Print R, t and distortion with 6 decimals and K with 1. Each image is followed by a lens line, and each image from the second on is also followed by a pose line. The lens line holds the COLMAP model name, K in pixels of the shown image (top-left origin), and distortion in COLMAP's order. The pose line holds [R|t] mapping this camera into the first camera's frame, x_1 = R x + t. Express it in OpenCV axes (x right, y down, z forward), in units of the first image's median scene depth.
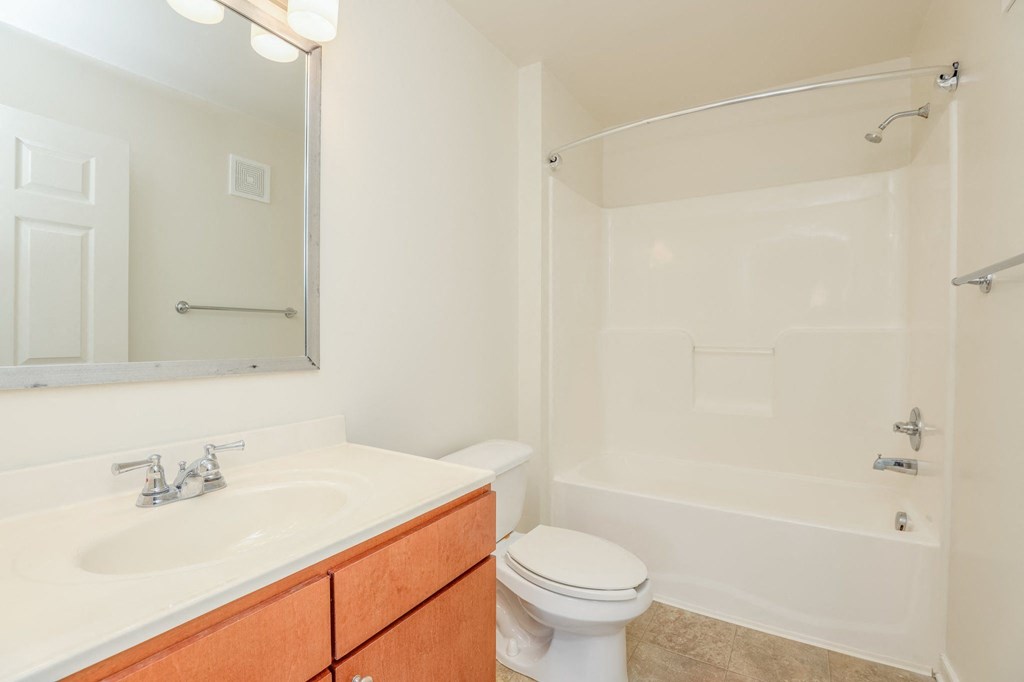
lens RADIAL K [[459.5, 0, 512.1], [0, 459.5, 333.0], [0, 0, 1]] dist [-0.001292, 0.001301]
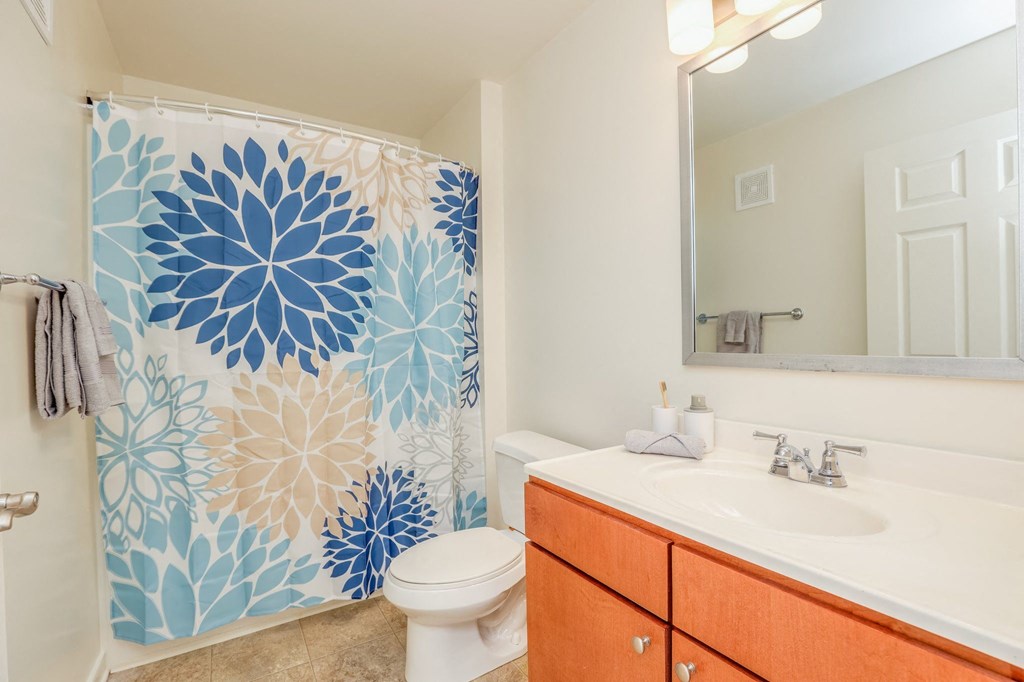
lens RADIAL K [[464.8, 0, 516.2], [0, 464.8, 342.6], [0, 0, 1]] dist [-0.037303, 0.006455]
pose [[-0.414193, -0.003637, -0.910182, 0.655030], [0.016490, 0.999798, -0.011499, 0.032857], [0.910040, -0.019772, -0.414050, 0.946812]]
